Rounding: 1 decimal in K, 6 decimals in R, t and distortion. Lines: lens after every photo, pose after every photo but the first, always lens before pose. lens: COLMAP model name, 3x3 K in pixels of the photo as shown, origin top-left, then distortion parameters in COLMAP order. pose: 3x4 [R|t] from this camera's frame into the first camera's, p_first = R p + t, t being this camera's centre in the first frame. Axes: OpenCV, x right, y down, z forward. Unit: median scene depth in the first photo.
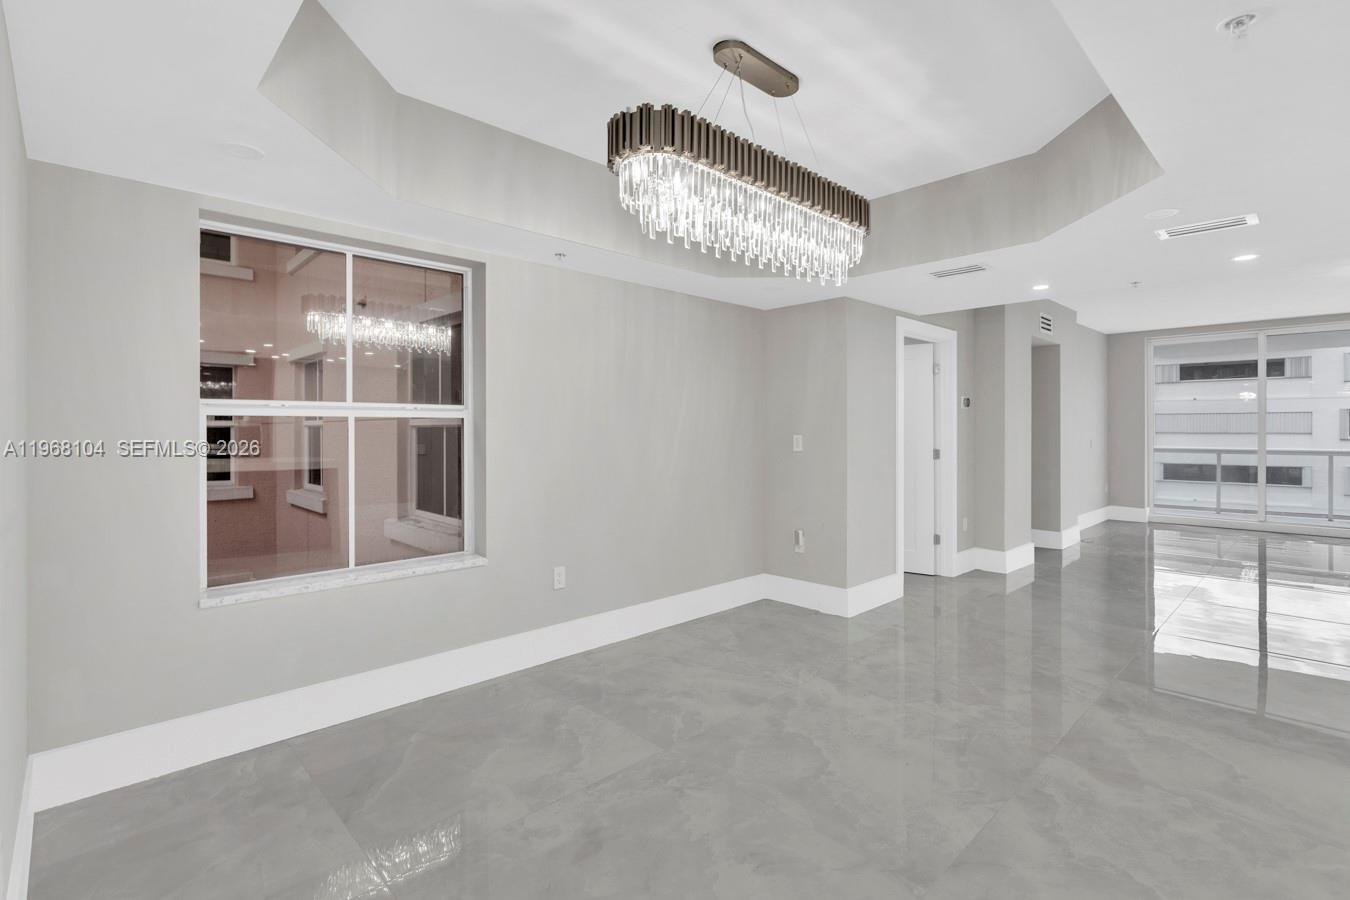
lens RADIAL K [[624.7, 0, 675.5], [0, 624.7, 426.4], [0, 0, 1]] dist [0.002762, -0.001985]
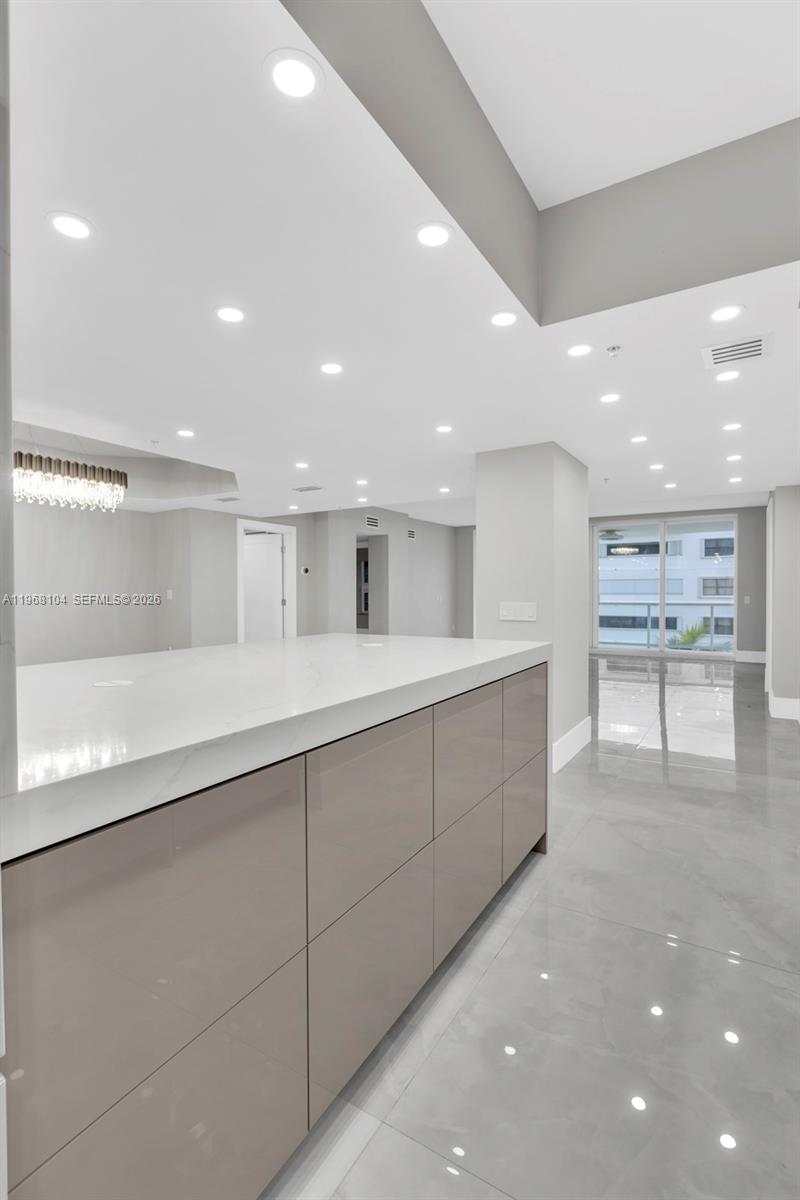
lens RADIAL K [[555.3, 0, 409.4], [0, 555.3, 597.0], [0, 0, 1]] dist [0.002762, -0.001985]
pose [[0.956652, -0.004795, 0.291195, 0.438529], [0.000828, 0.999905, 0.013743, 0.015913], [-0.291233, -0.012906, 0.956565, -0.662442]]
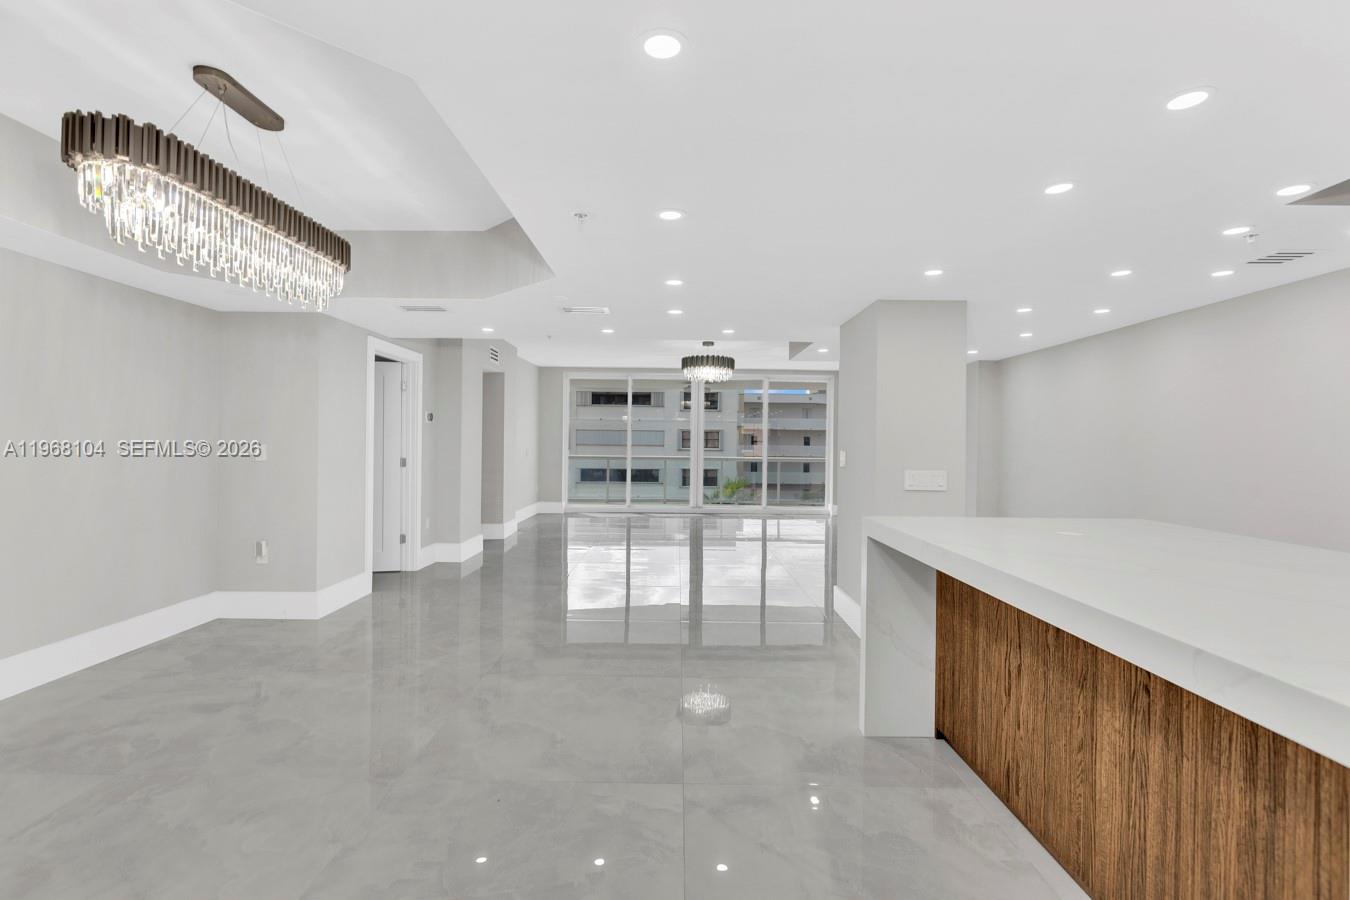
lens RADIAL K [[624.7, 0, 681.3], [0, 624.7, 446.8], [0, 0, 1]] dist [0.002762, -0.001985]
pose [[0.683139, 0.003455, 0.730280, -0.077492], [-0.014638, 0.999853, 0.008963, -0.000921], [-0.730141, -0.016813, 0.683089, -0.166076]]
